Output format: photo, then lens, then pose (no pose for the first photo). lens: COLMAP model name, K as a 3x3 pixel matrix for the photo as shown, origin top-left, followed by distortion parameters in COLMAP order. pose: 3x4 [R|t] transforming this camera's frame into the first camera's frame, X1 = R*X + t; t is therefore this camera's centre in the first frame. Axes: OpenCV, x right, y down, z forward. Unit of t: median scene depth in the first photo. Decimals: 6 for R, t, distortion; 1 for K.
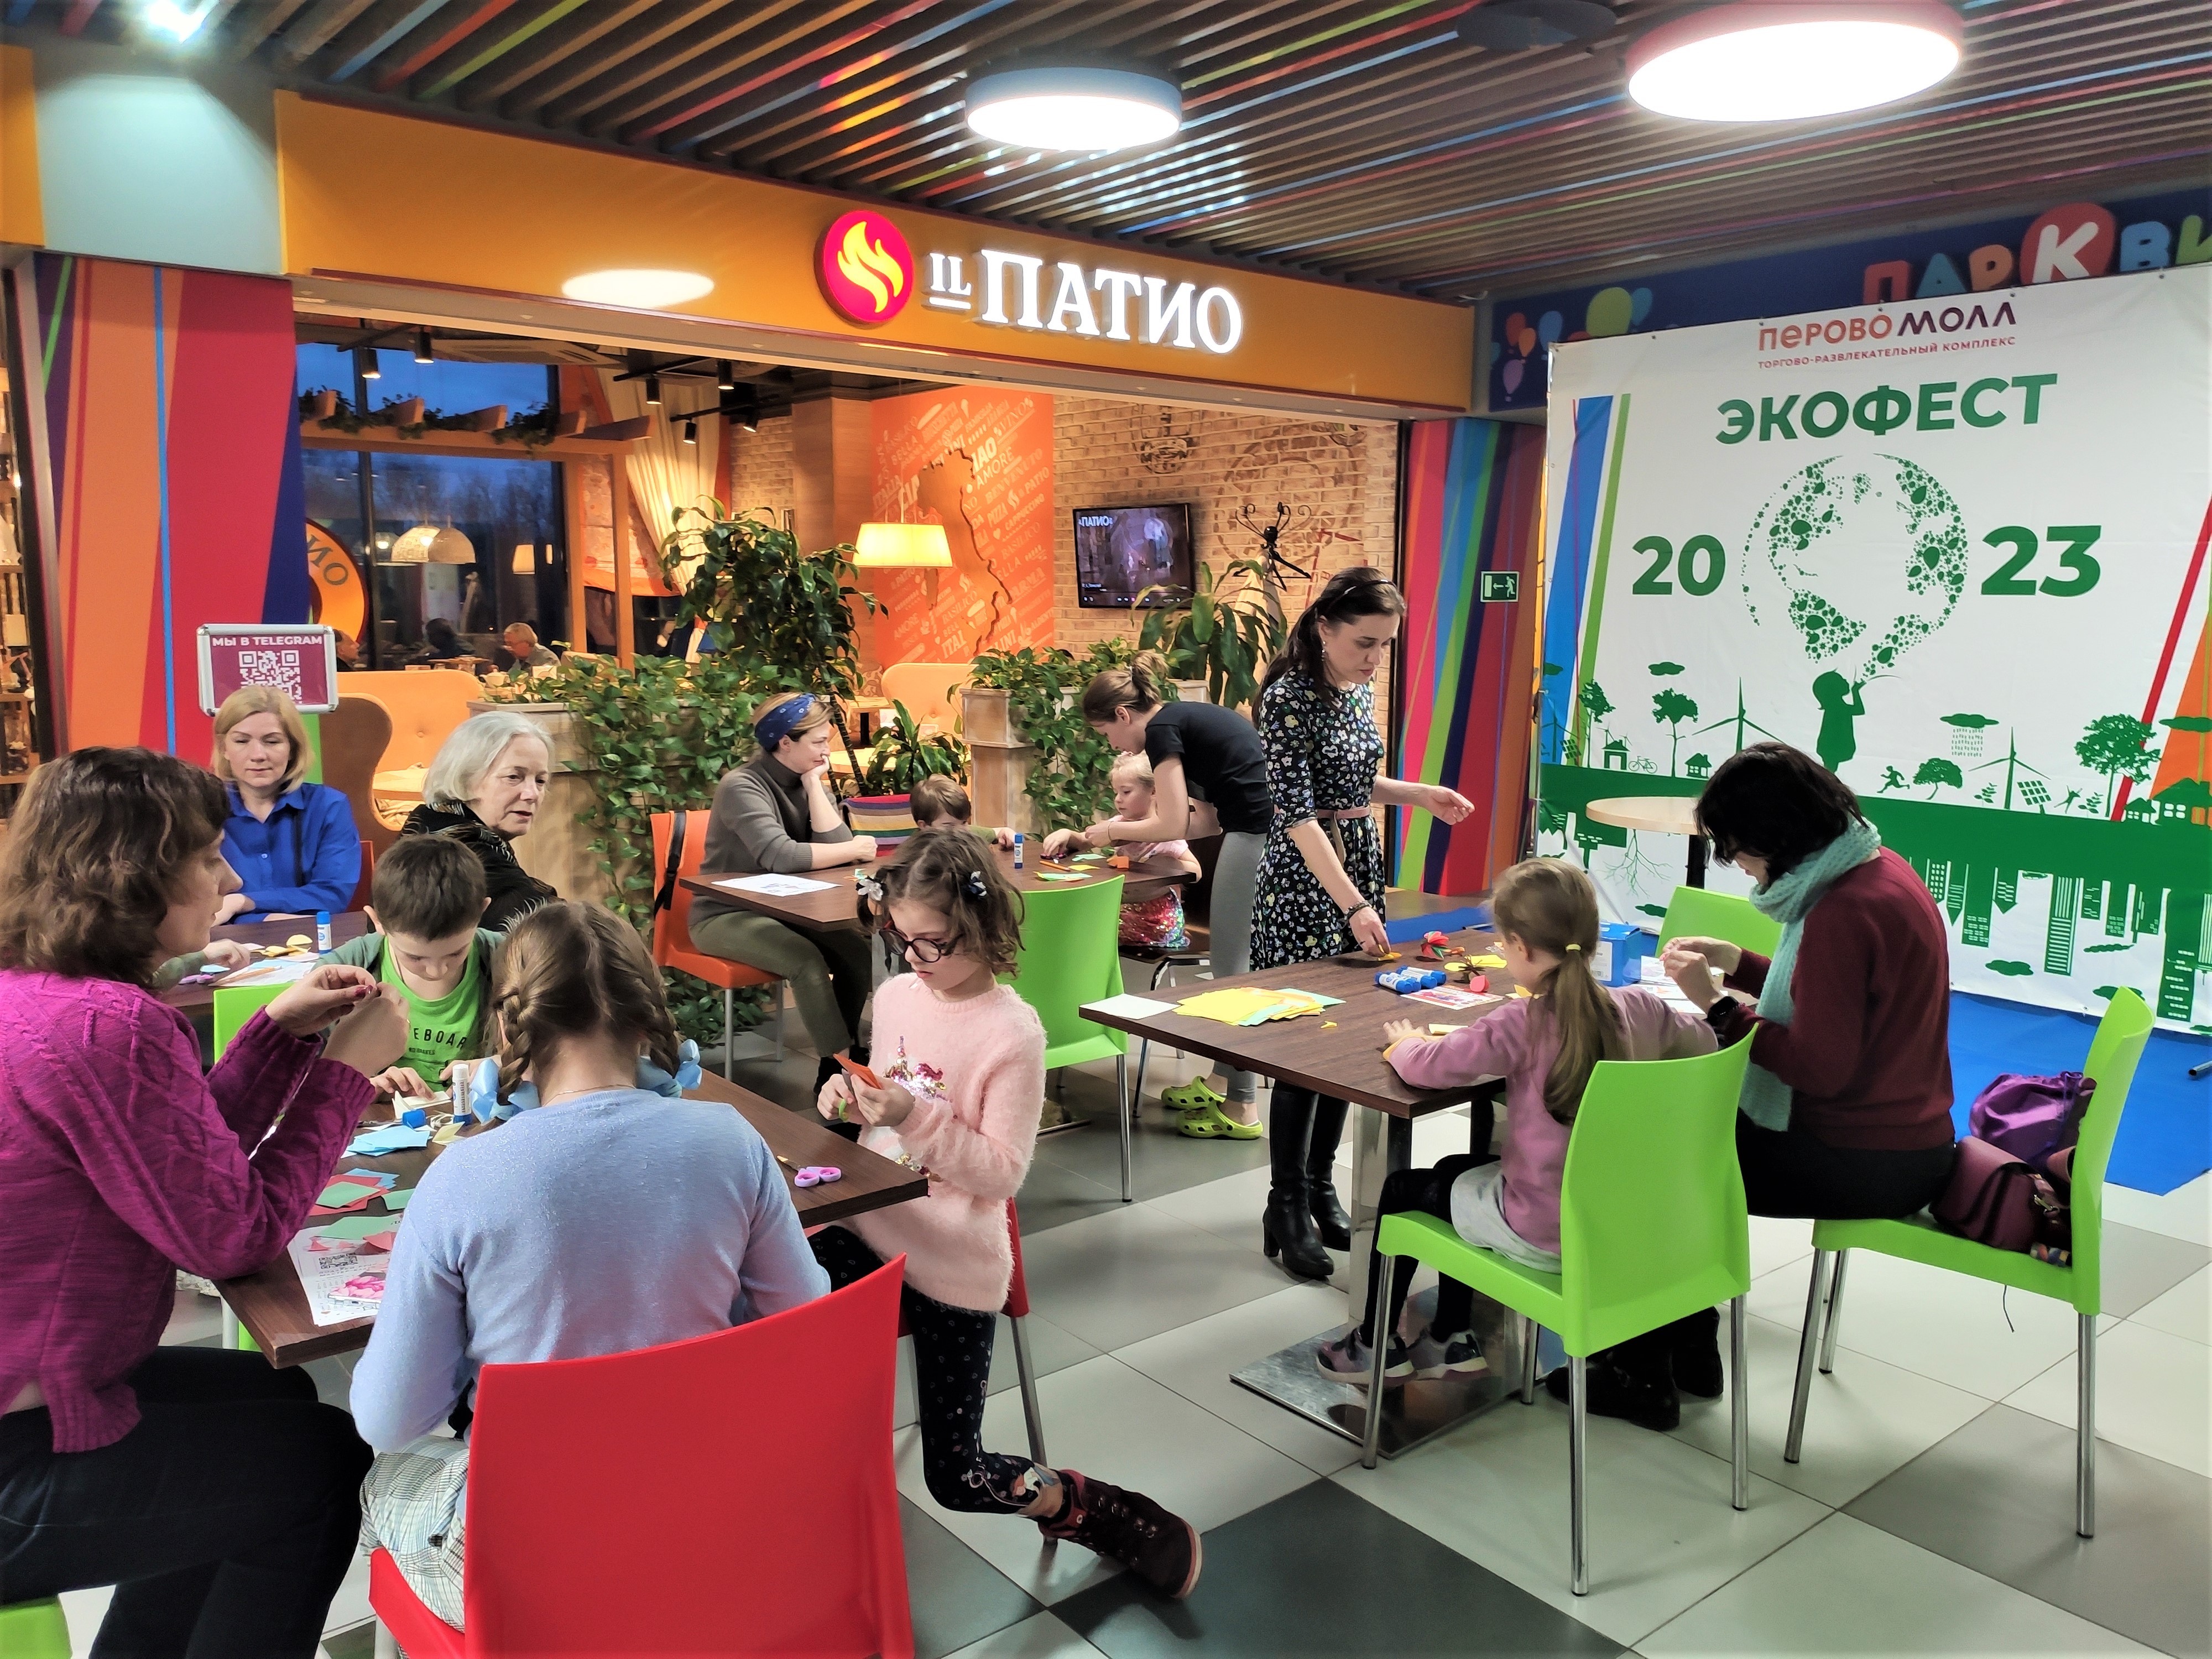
lens RADIAL K [[1680.0, 0, 1104.6], [0, 1680.0, 827.2], [0, 0, 1]] dist [0.068226, -0.066186]
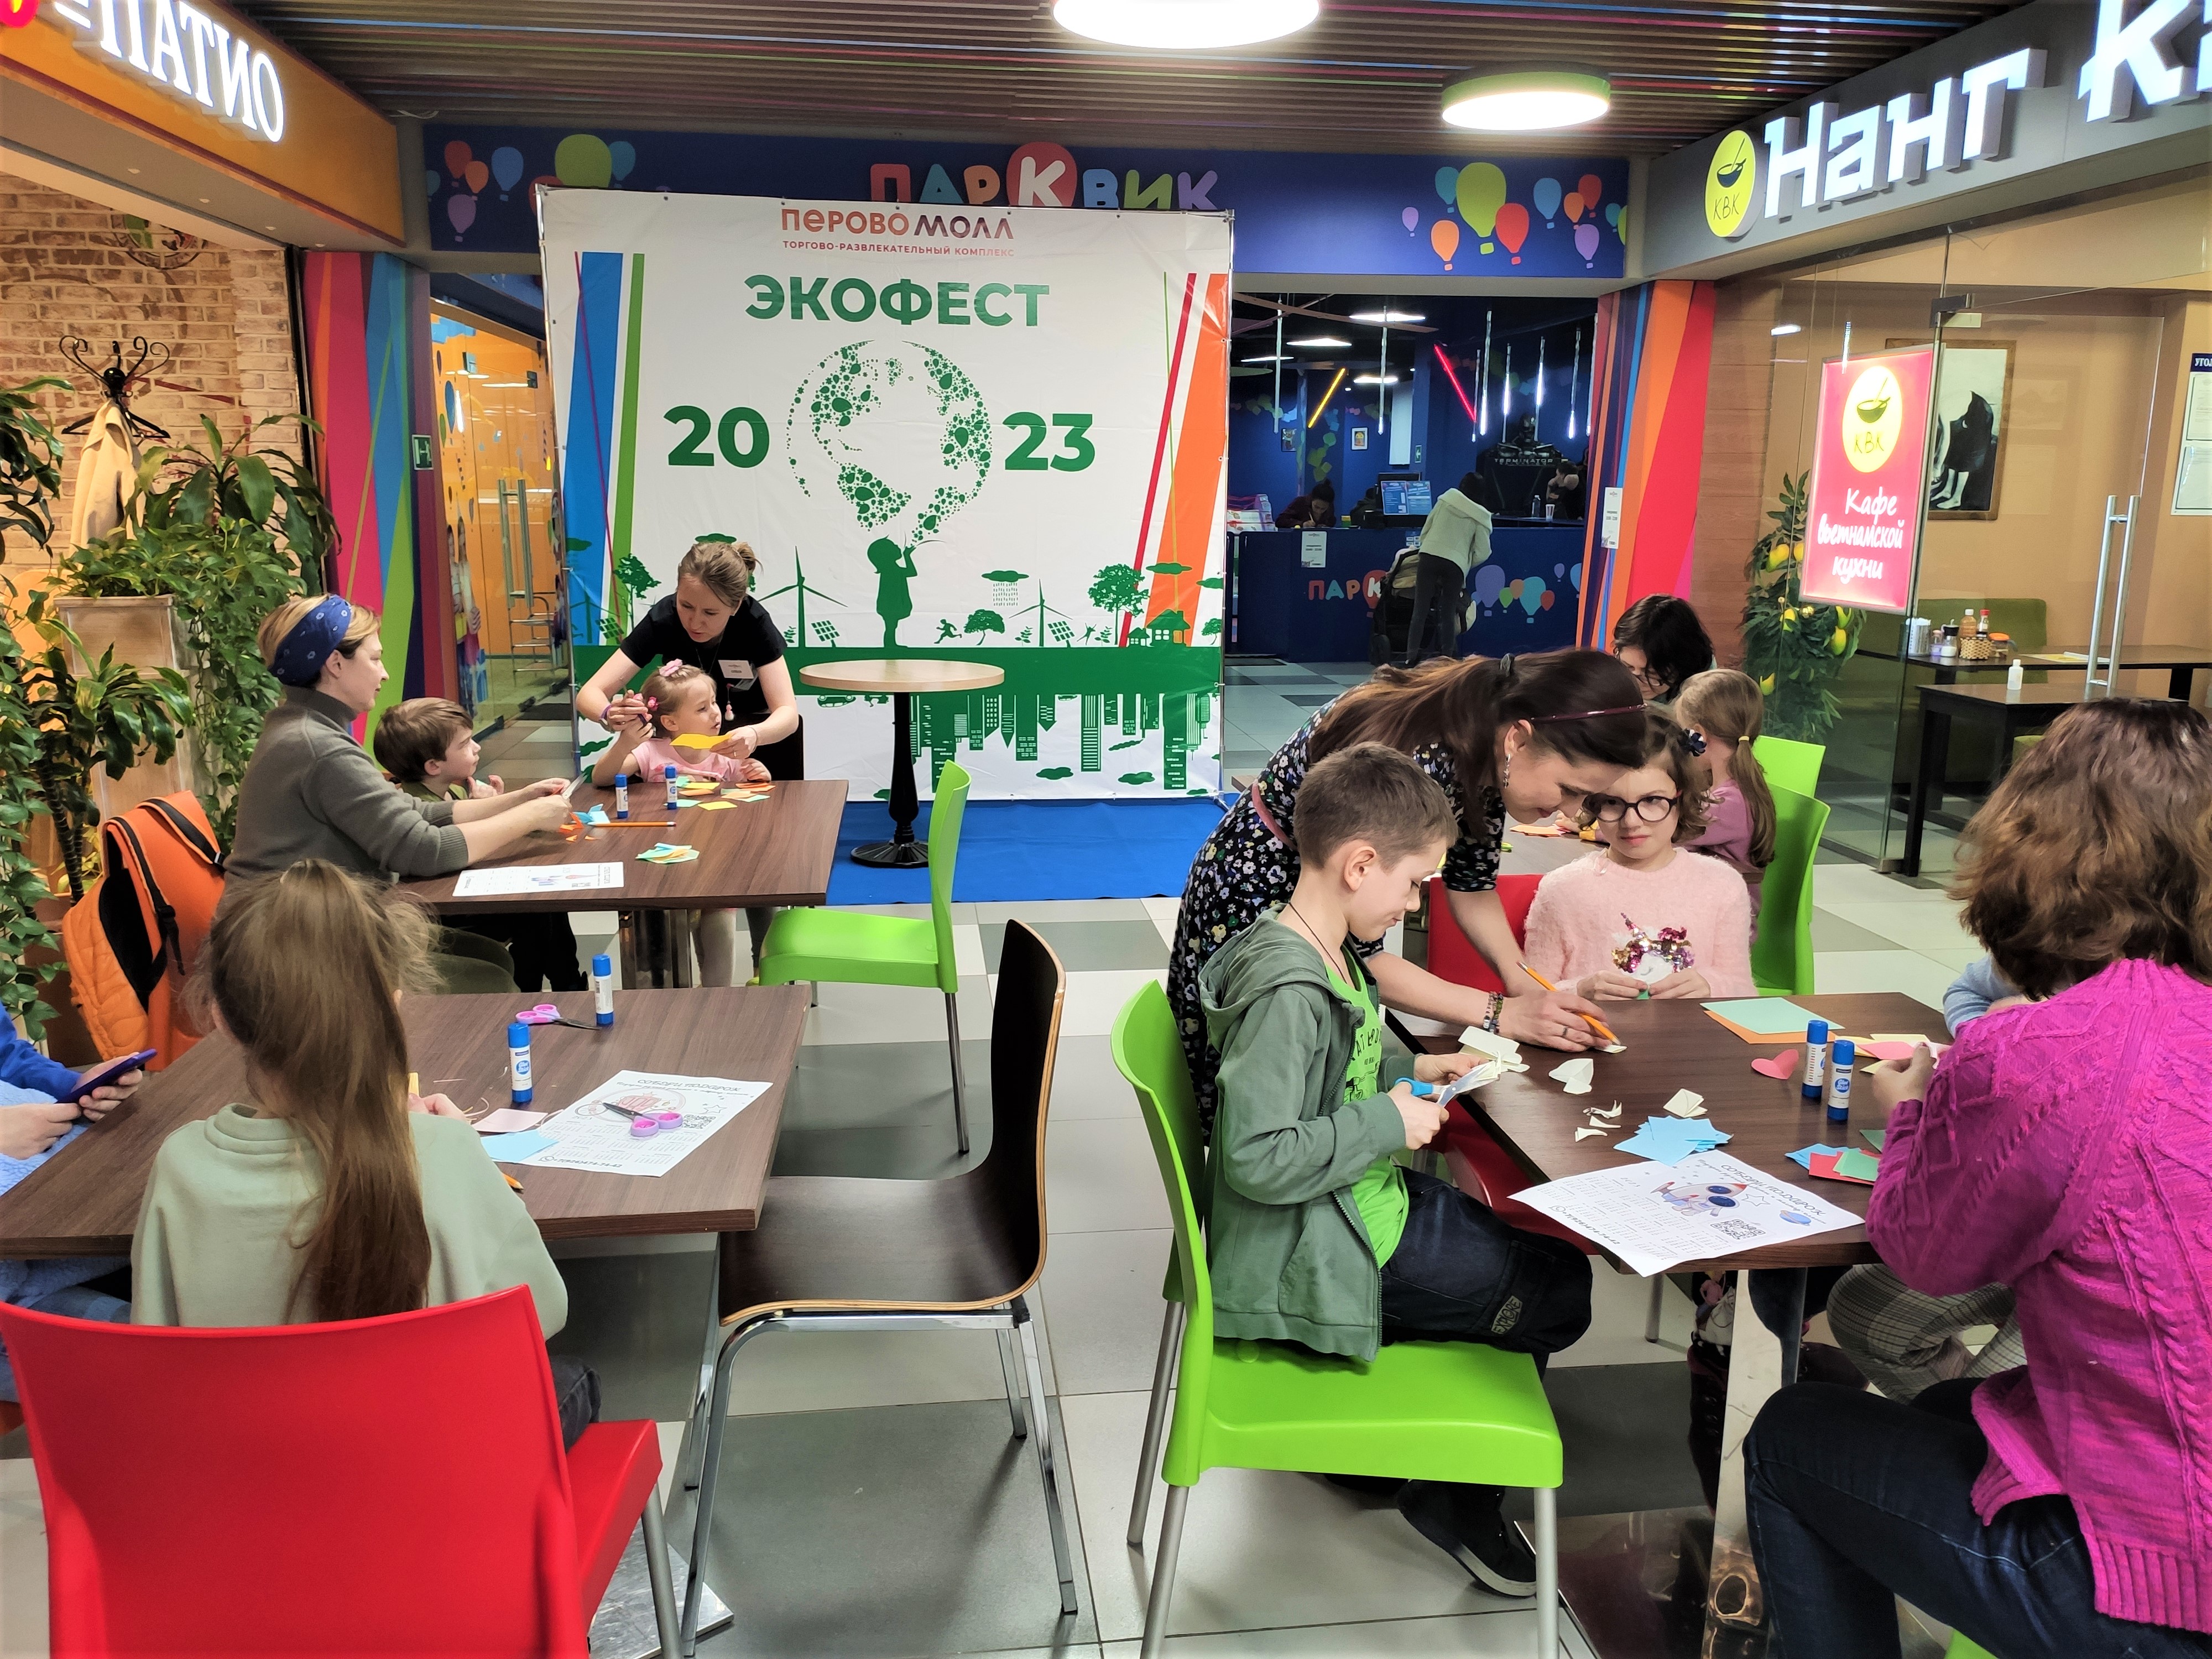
lens RADIAL K [[1680.0, 0, 1105.8], [0, 1680.0, 848.9], [0, 0, 1]] dist [0.068226, -0.066186]
pose [[0.542806, -0.182511, 0.819787, -0.447818], [0.111446, 0.983123, 0.145083, -0.035988], [-0.832431, 0.012610, 0.553985, 0.270337]]
